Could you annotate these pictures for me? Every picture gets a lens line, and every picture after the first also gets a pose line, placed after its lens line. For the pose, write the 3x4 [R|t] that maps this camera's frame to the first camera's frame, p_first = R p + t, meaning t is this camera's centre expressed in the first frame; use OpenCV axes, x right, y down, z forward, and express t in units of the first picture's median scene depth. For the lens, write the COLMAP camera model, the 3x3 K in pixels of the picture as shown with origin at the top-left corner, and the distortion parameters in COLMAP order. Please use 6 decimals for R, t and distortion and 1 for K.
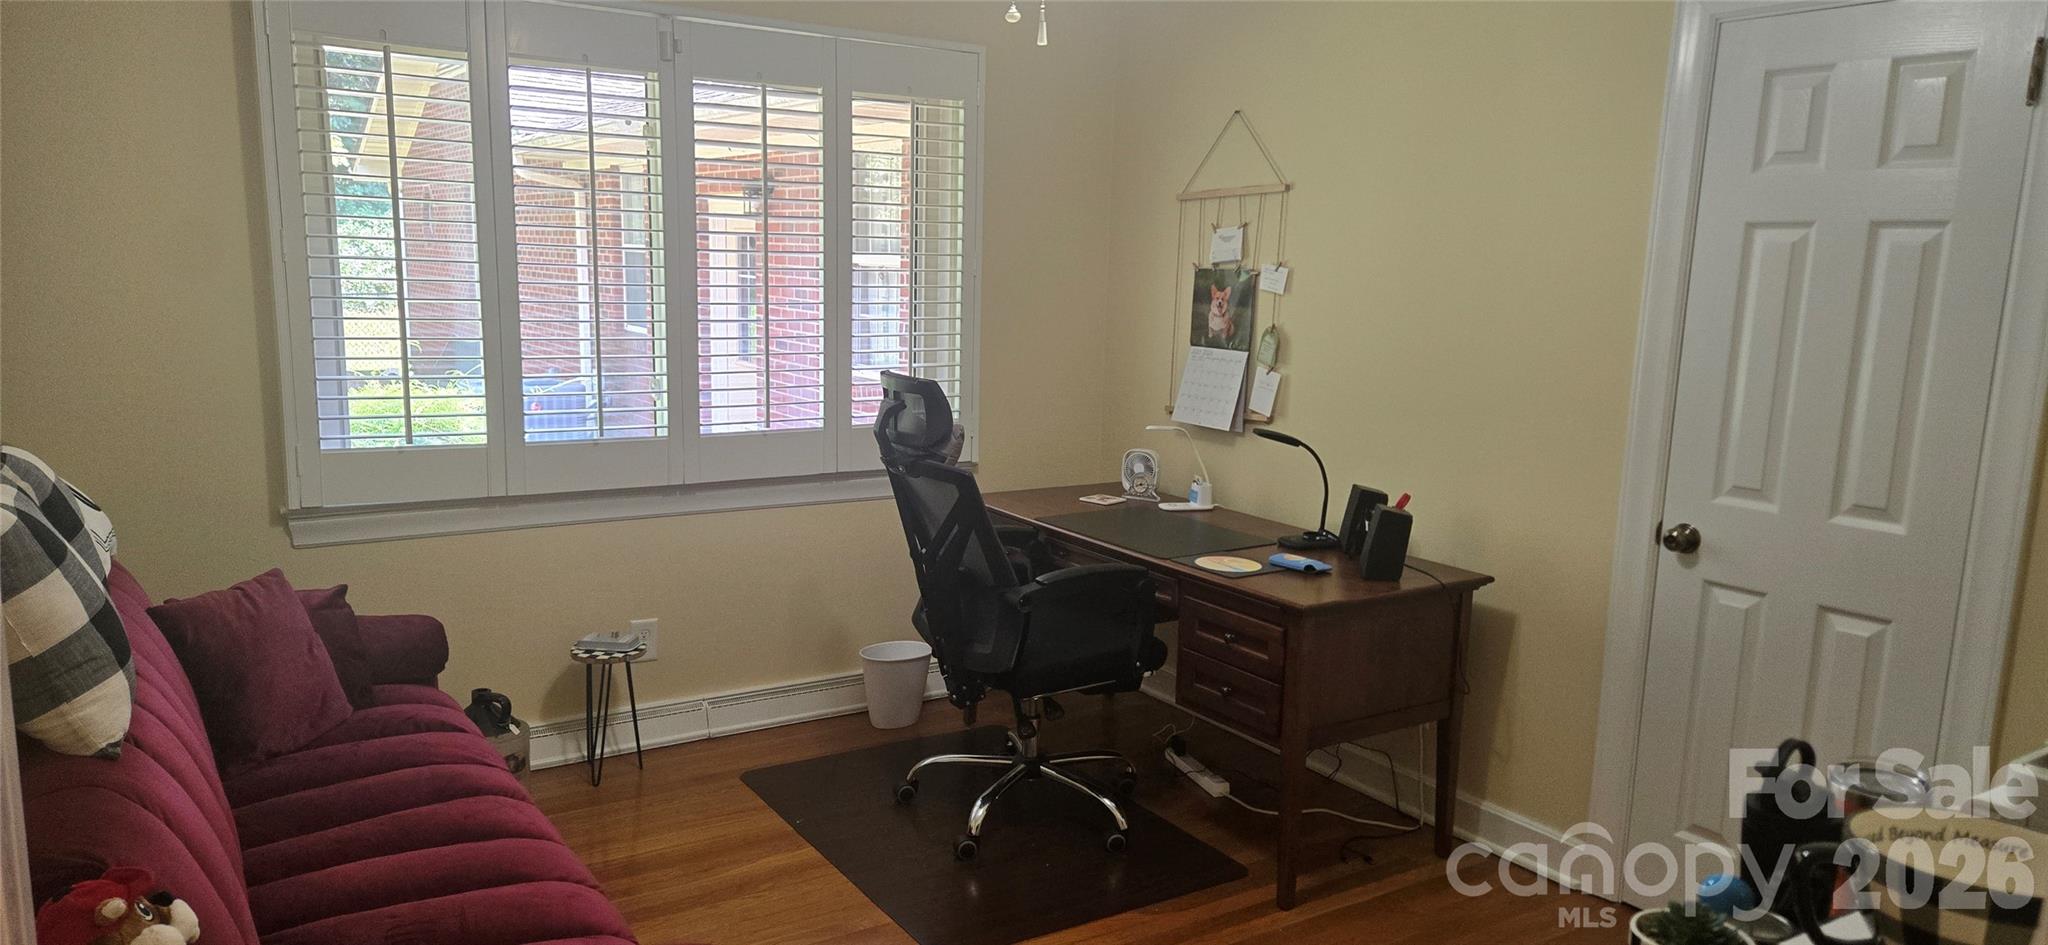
lens RADIAL K [[1378.0, 0, 1024.0], [0, 1378.0, 472.5], [0, 0, 1]] dist [0.000669, -0.001310]
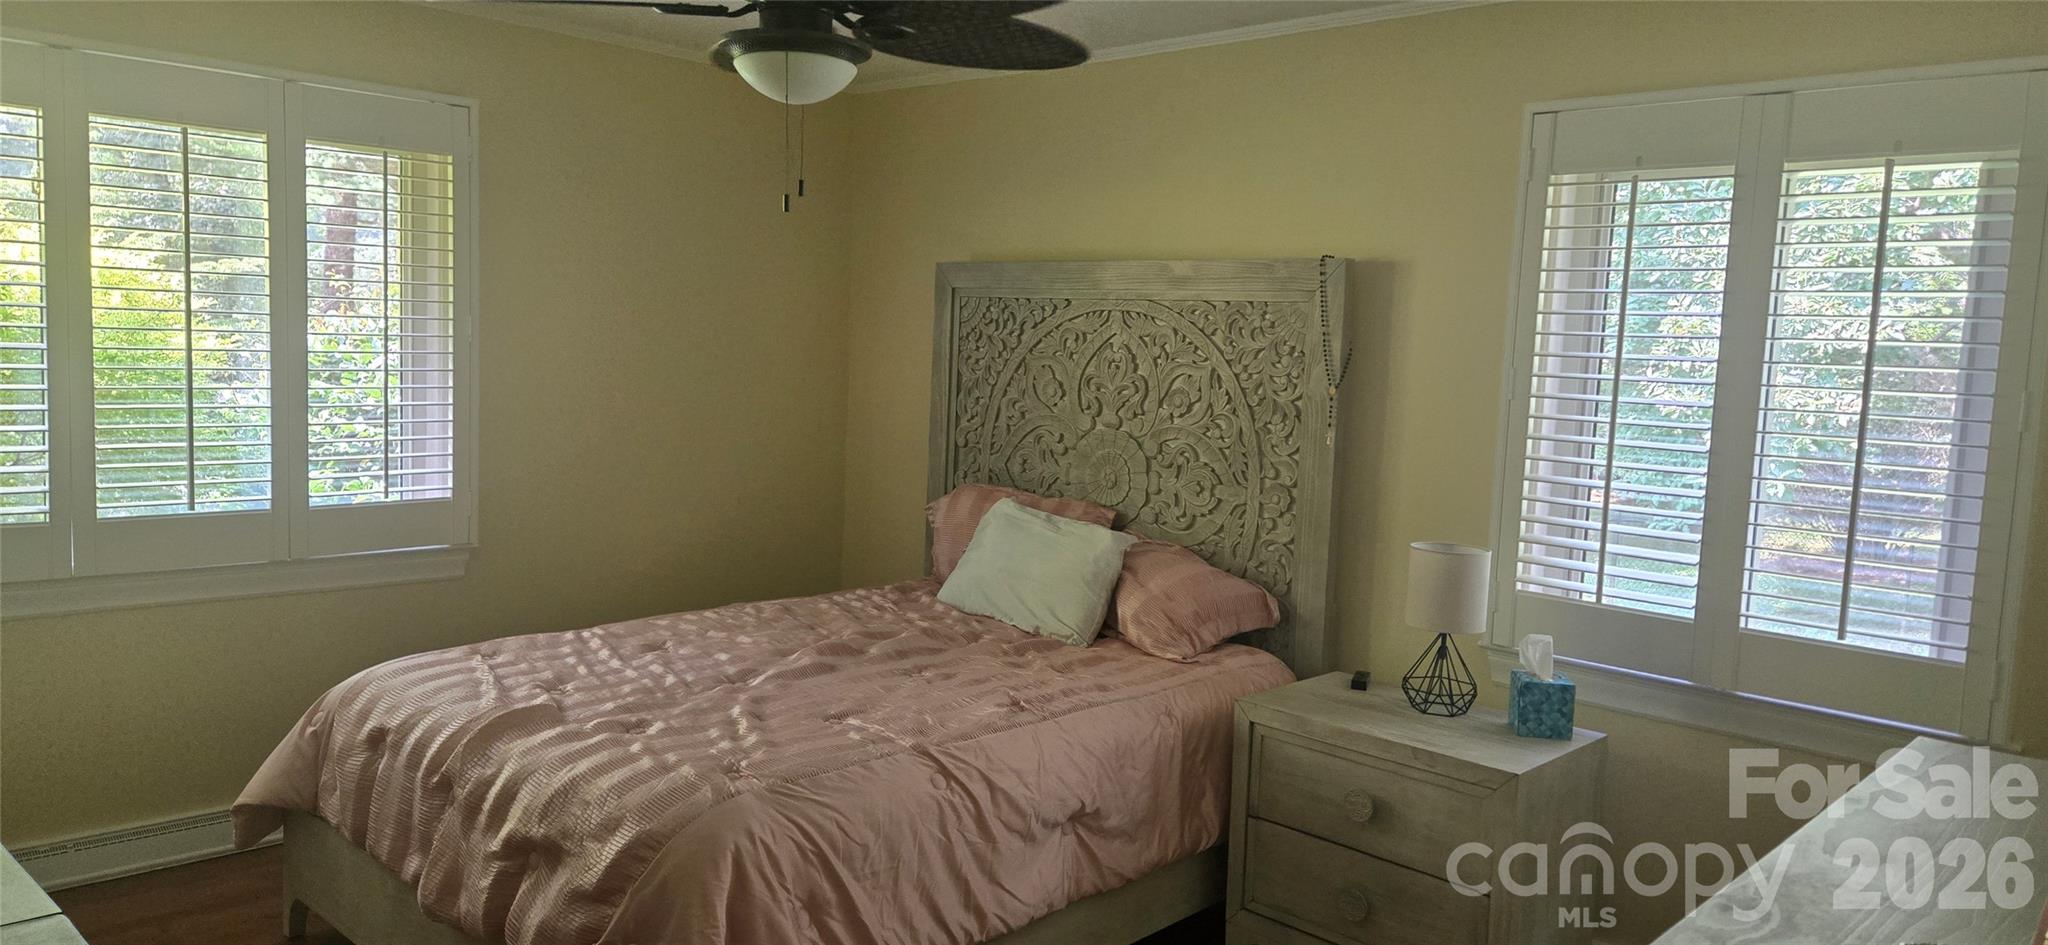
lens RADIAL K [[1378.0, 0, 1024.0], [0, 1378.0, 472.5], [0, 0, 1]] dist [0.000669, -0.001310]
pose [[0.939496, -0.011429, 0.342369, -0.098596], [0.029188, 0.998479, -0.046763, 0.007373], [-0.341314, 0.053927, 0.938401, -0.067356]]
